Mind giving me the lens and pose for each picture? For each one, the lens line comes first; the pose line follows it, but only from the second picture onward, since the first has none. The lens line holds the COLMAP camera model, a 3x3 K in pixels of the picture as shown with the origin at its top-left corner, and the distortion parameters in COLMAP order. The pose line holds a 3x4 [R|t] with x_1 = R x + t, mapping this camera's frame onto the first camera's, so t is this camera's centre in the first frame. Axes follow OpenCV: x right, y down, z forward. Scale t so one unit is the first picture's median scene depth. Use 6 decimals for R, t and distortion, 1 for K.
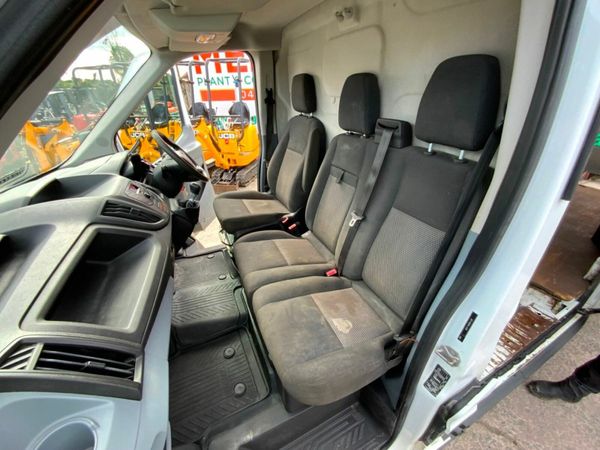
lens RADIAL K [[243.2, 0, 300.0], [0, 243.2, 225.0], [0, 0, 1]] dist [-0.032286, -0.000361]
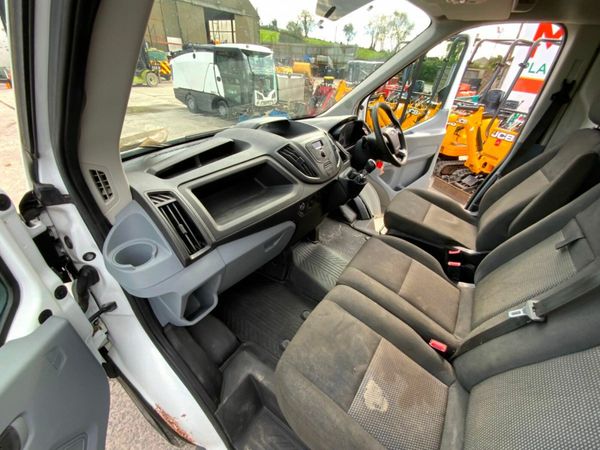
lens RADIAL K [[243.2, 0, 300.0], [0, 243.2, 225.0], [0, 0, 1]] dist [-0.032286, -0.000361]
pose [[0.486025, 0.516844, -0.704735, 0.252537], [-0.474189, 0.833320, 0.284118, -0.100465], [0.734114, 0.196089, 0.650096, 0.211700]]
